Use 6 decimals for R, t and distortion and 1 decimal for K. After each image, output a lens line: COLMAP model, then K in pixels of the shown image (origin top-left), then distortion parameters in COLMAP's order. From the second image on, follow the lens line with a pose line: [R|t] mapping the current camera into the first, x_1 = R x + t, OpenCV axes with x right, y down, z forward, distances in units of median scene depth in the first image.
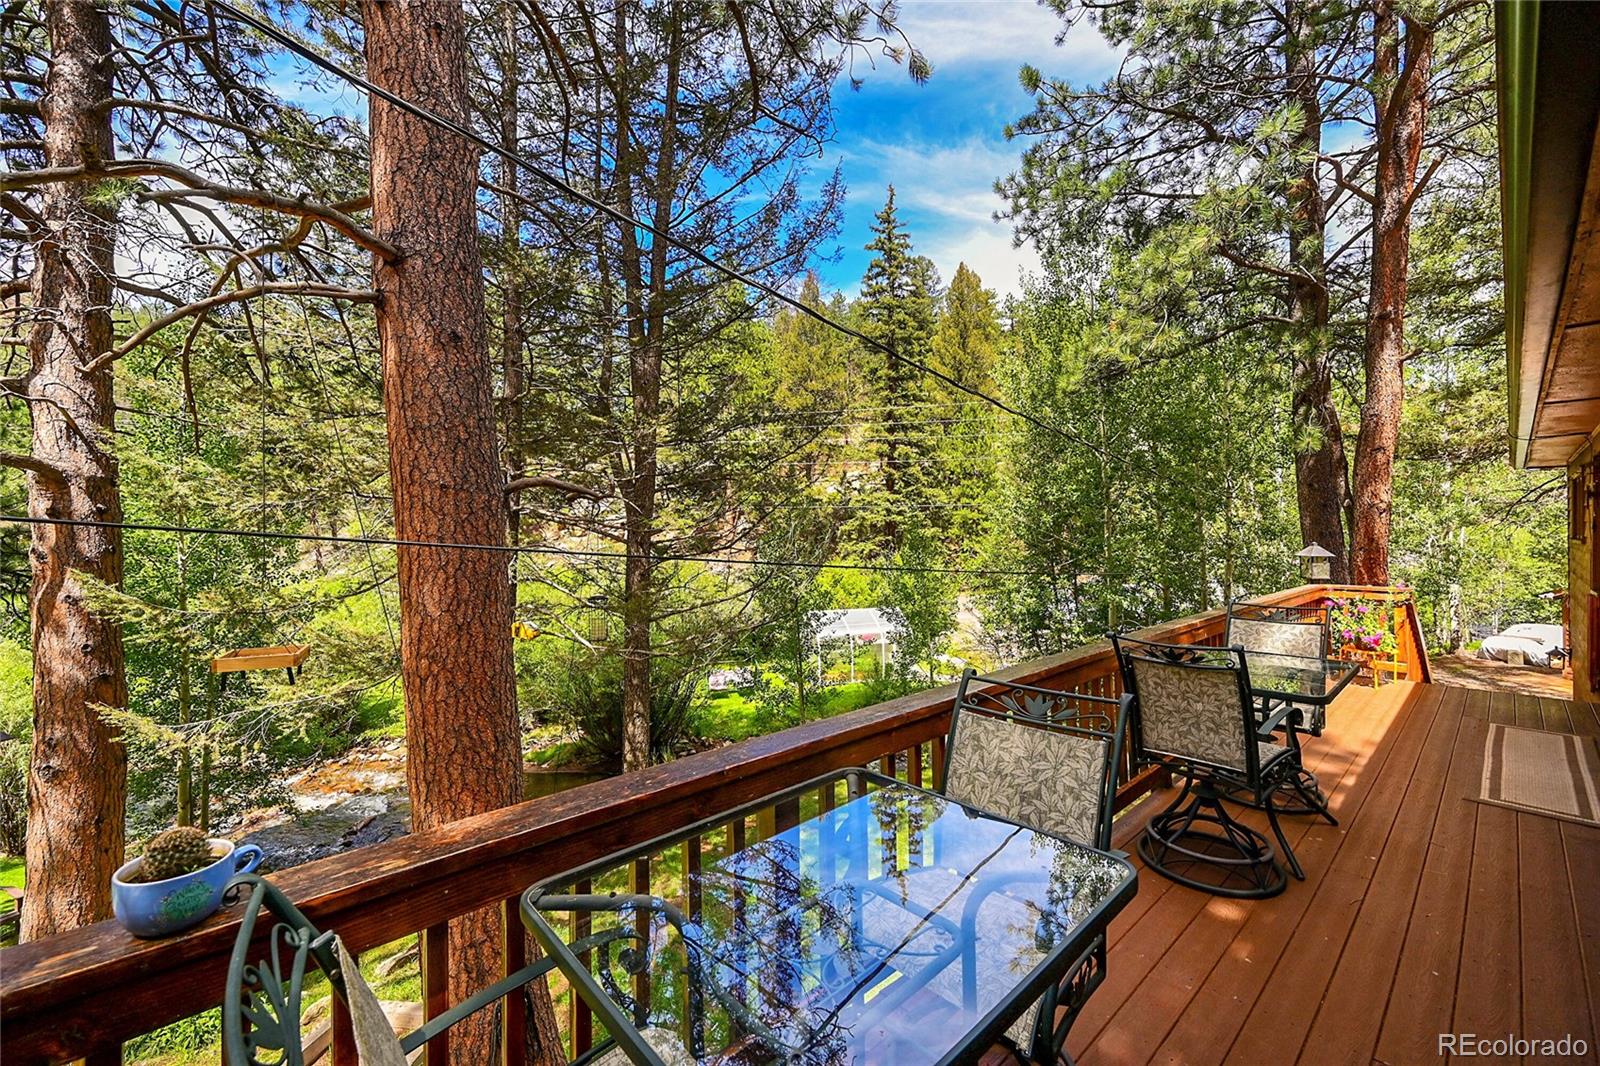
lens RADIAL K [[636.3, 0, 802.7], [0, 636.3, 534.6], [0, 0, 1]] dist [-0.001562, -0.000312]
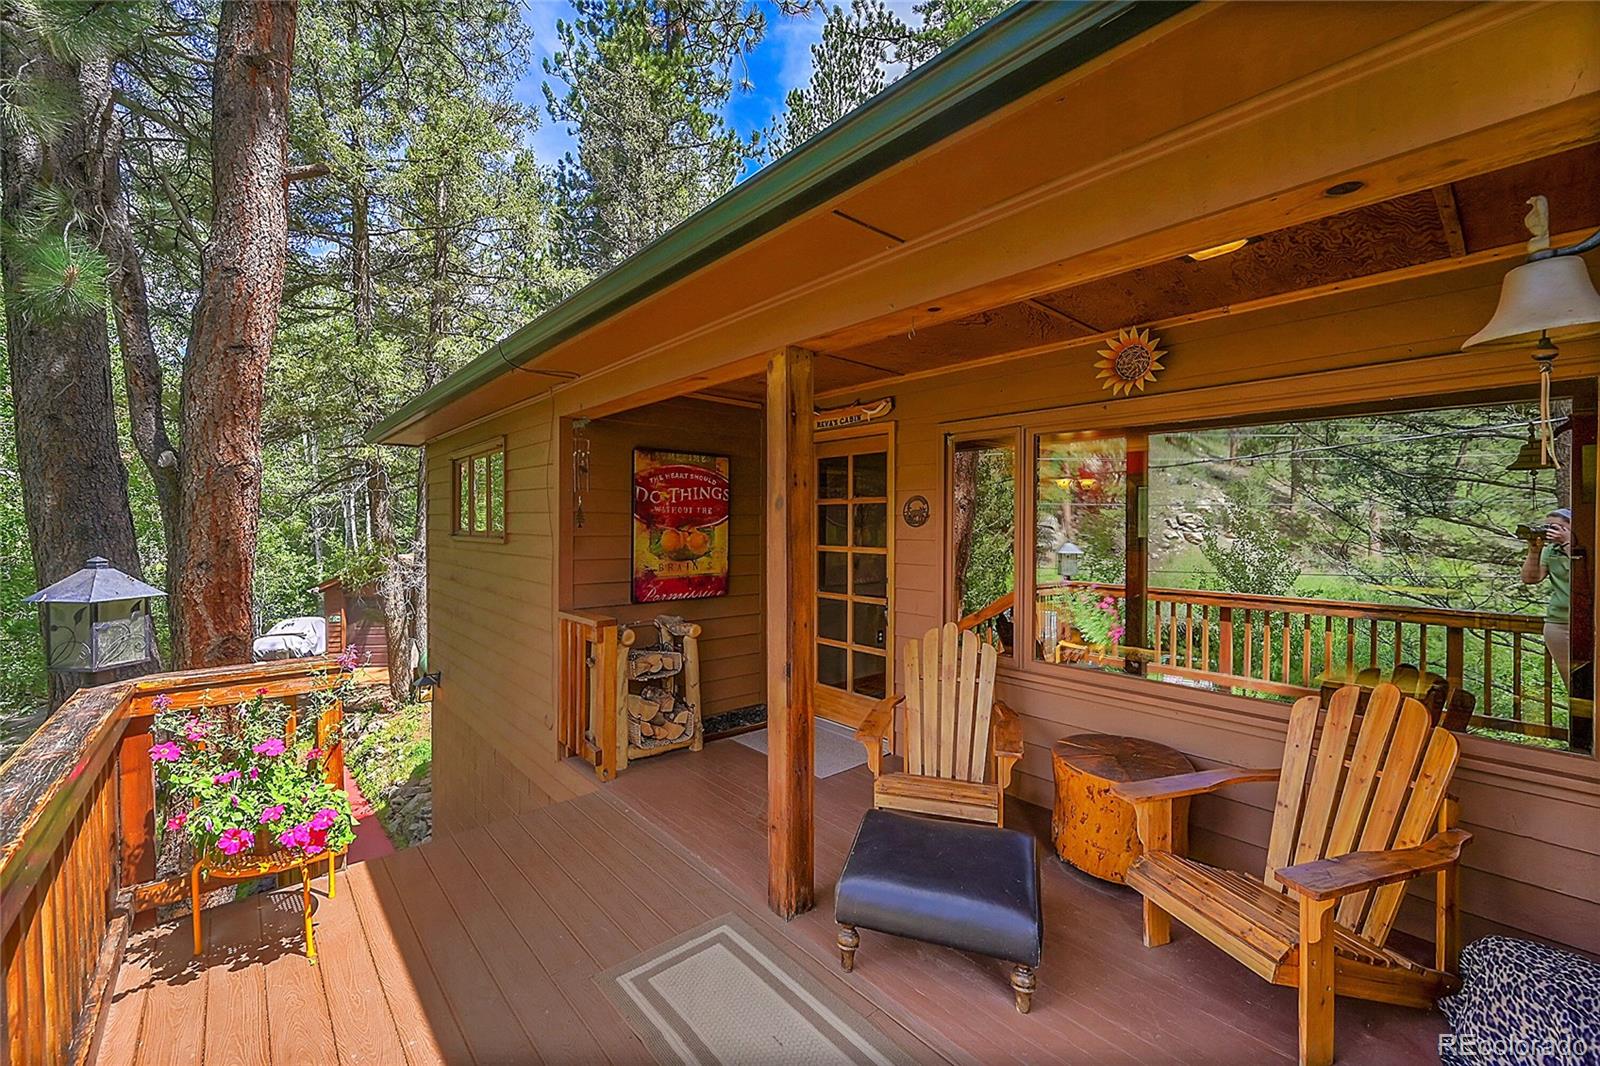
lens RADIAL K [[636.3, 0, 799.2], [0, 636.3, 528.7], [0, 0, 1]] dist [-0.001562, -0.000312]
pose [[0.000486, -0.004203, 0.999991, 0.496731], [0.004681, 0.999980, 0.004201, -0.003356], [-0.999989, 0.004679, 0.000506, 0.667629]]
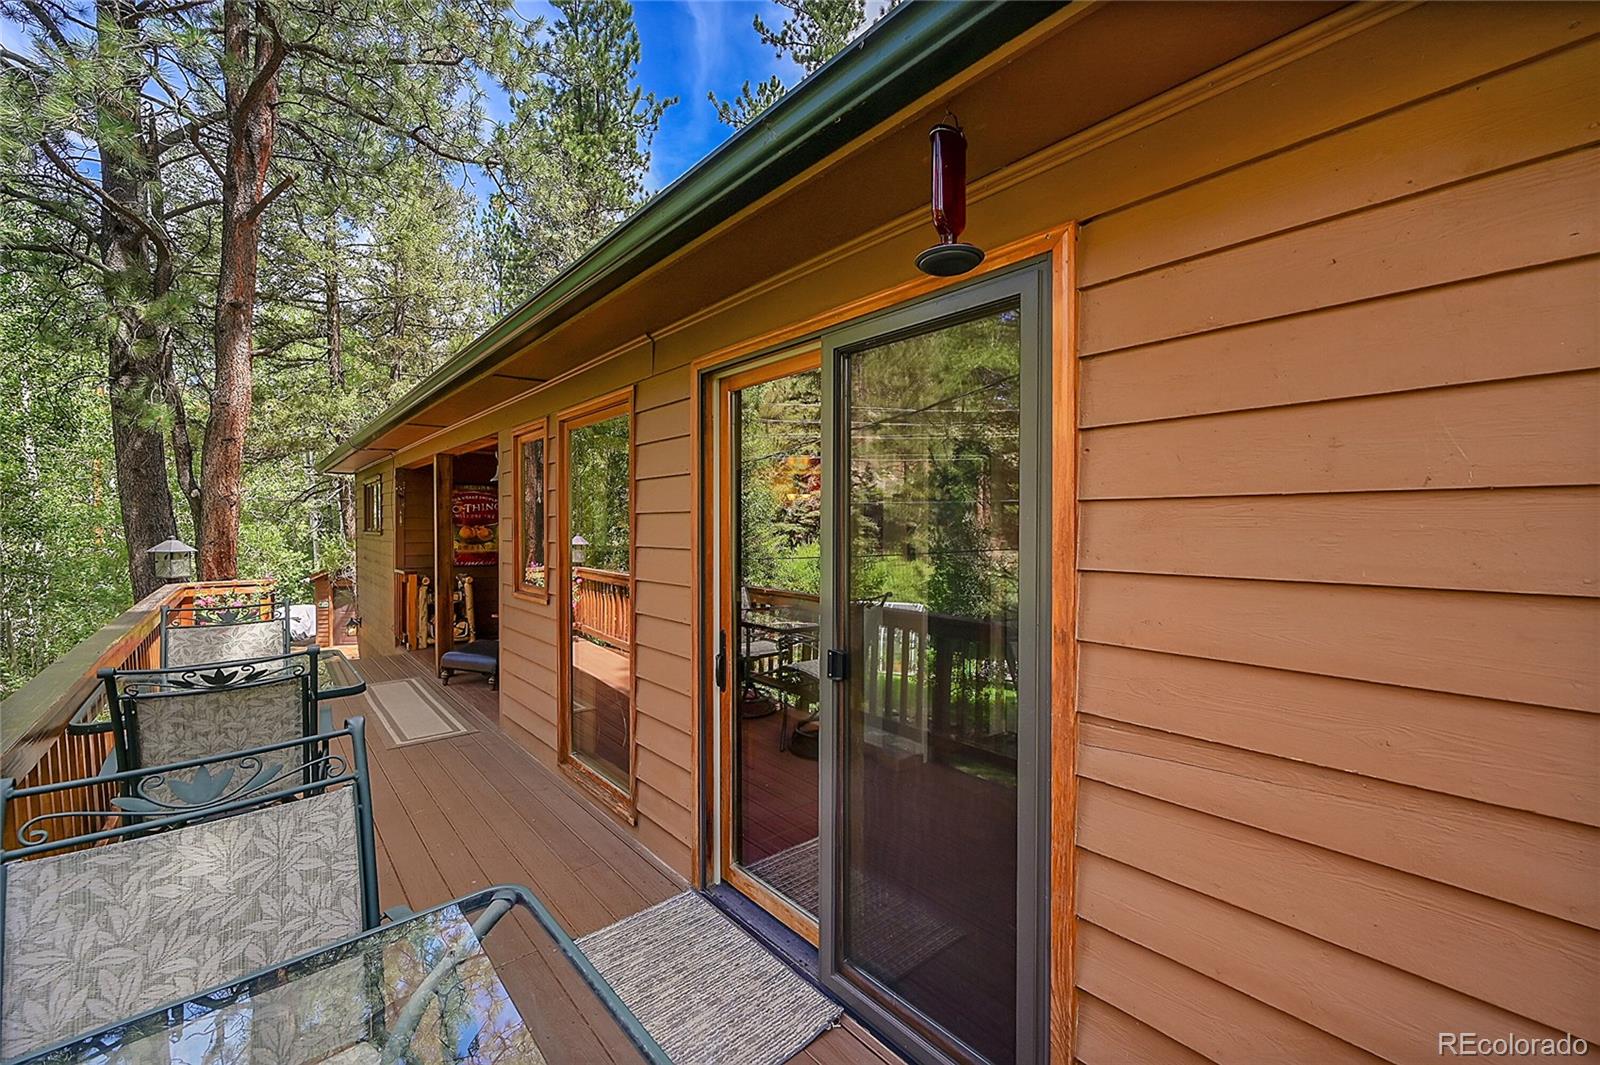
lens RADIAL K [[642.5, 0, 803.5], [0, 642.5, 533.5], [0, 0, 1]] dist [0.000831, 0.000096]
pose [[0.012891, -0.008220, 0.999883, -0.077942], [0.004886, 0.999955, 0.008157, 0.005678], [-0.999905, 0.004780, 0.012930, 0.122732]]
